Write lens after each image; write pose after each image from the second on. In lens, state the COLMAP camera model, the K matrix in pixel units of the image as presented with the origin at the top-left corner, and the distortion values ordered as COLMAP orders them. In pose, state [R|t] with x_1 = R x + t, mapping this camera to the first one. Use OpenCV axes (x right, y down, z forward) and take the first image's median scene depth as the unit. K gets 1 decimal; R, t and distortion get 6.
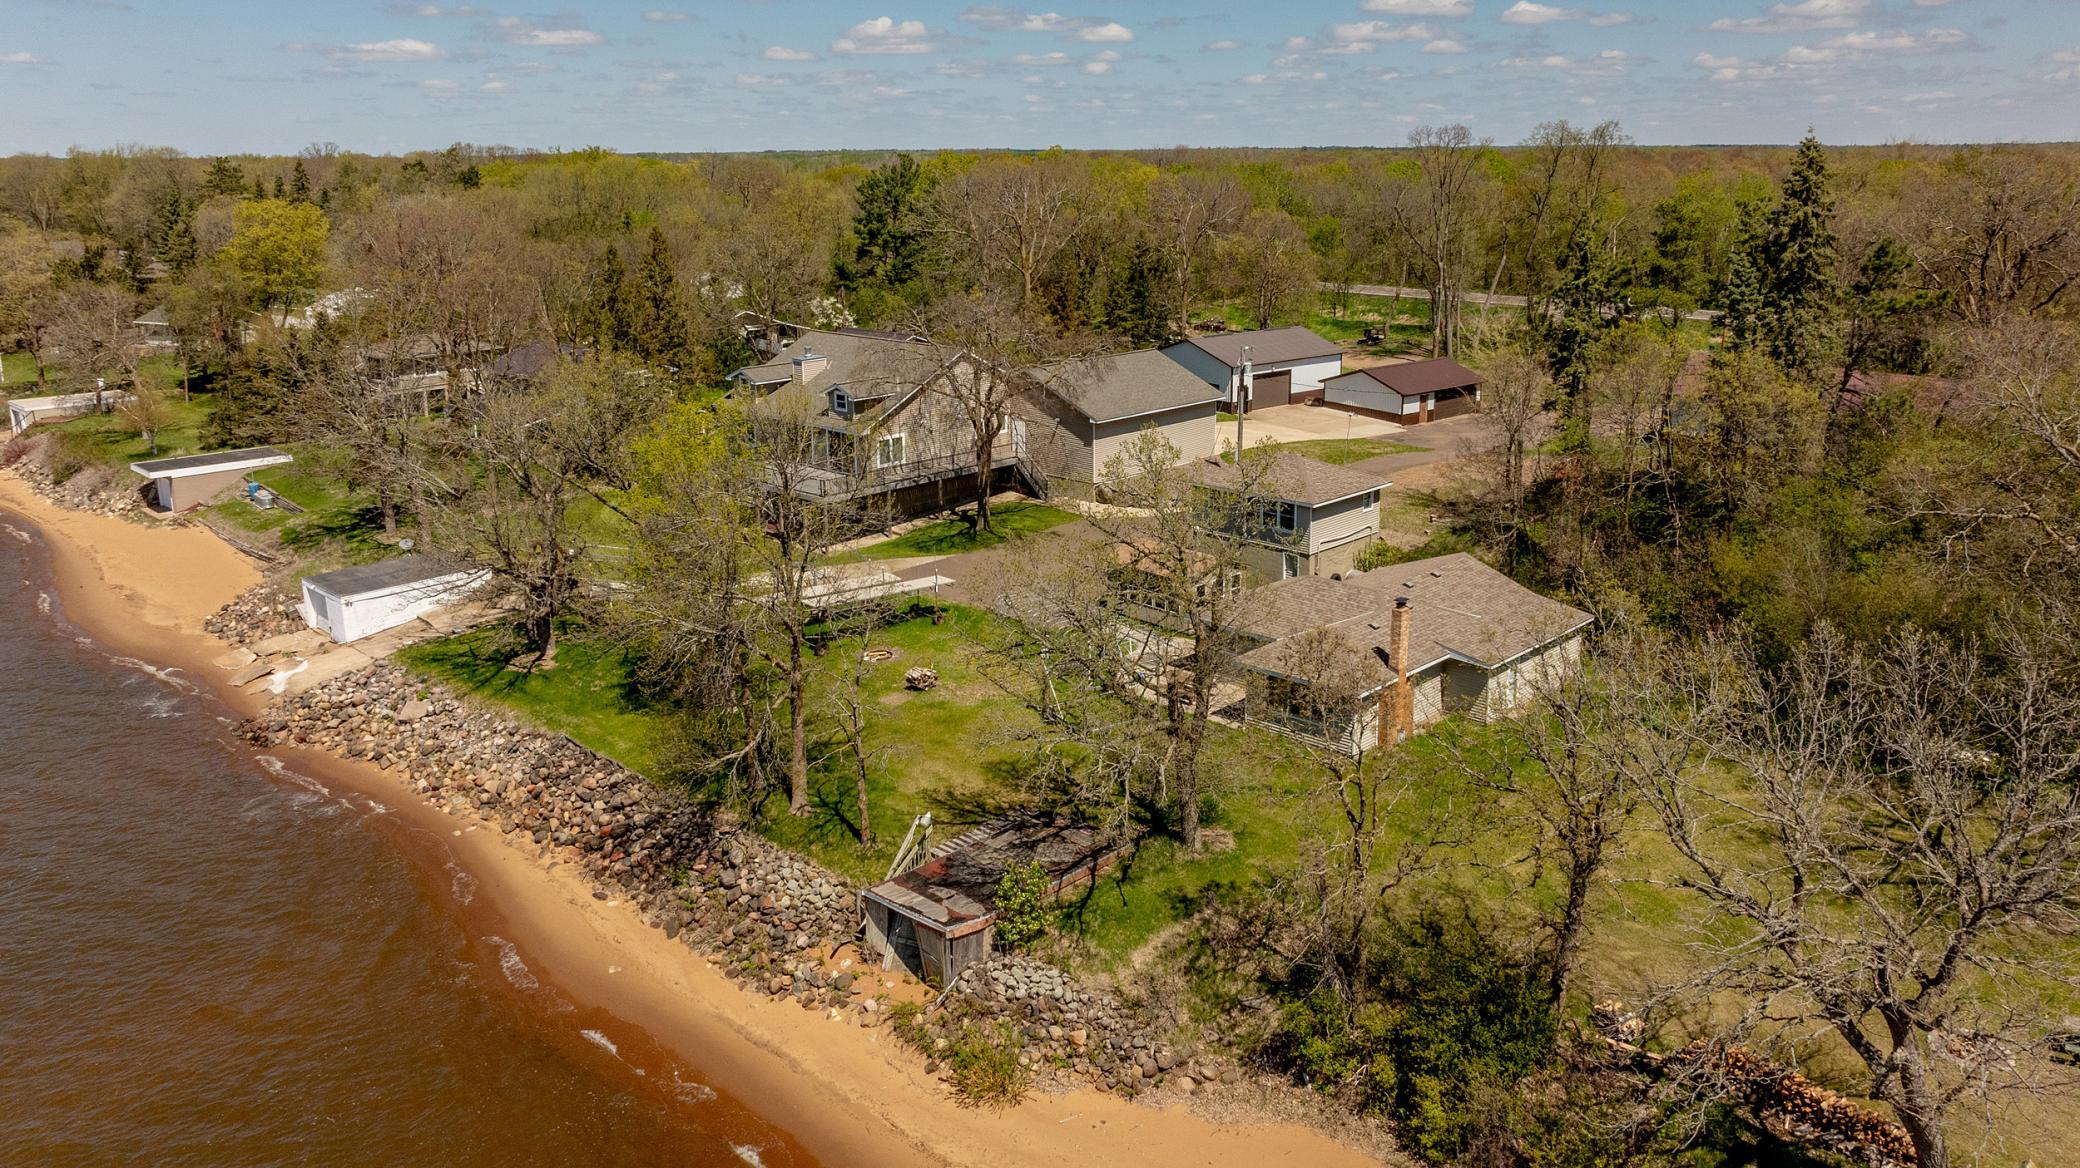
lens RADIAL K [[1566.4, 0, 1055.0], [0, 1566.4, 542.6], [0, 0, 1]] dist [-0.029758, -0.001685]
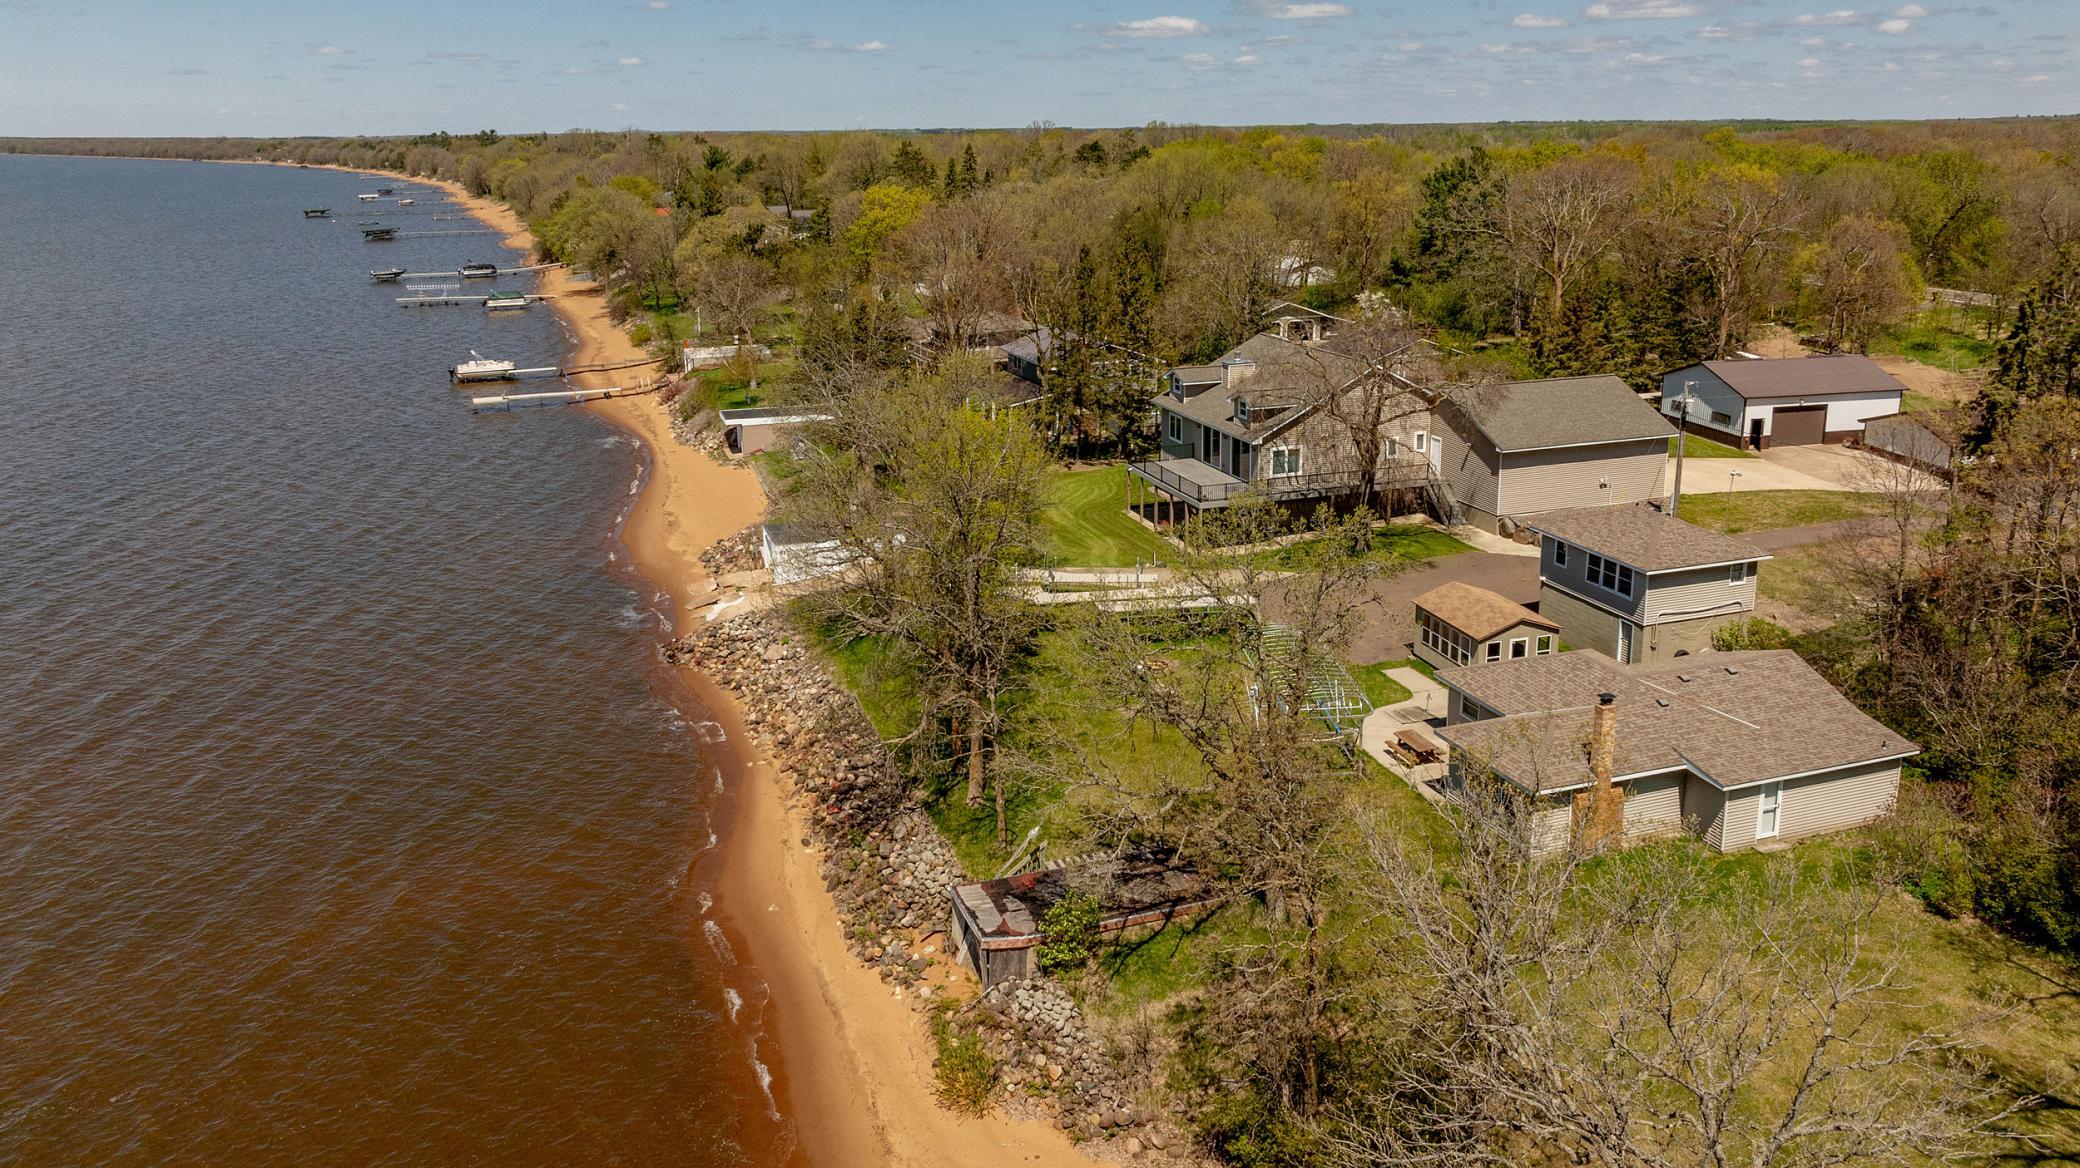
lens RADIAL K [[1566.4, 0, 1055.0], [0, 1566.4, 542.6], [0, 0, 1]] dist [-0.029758, -0.001685]
pose [[0.883365, 0.115637, -0.454197, 0.255812], [-0.105210, 0.993278, 0.048264, -0.045481], [0.456725, 0.005151, 0.889593, 0.048986]]
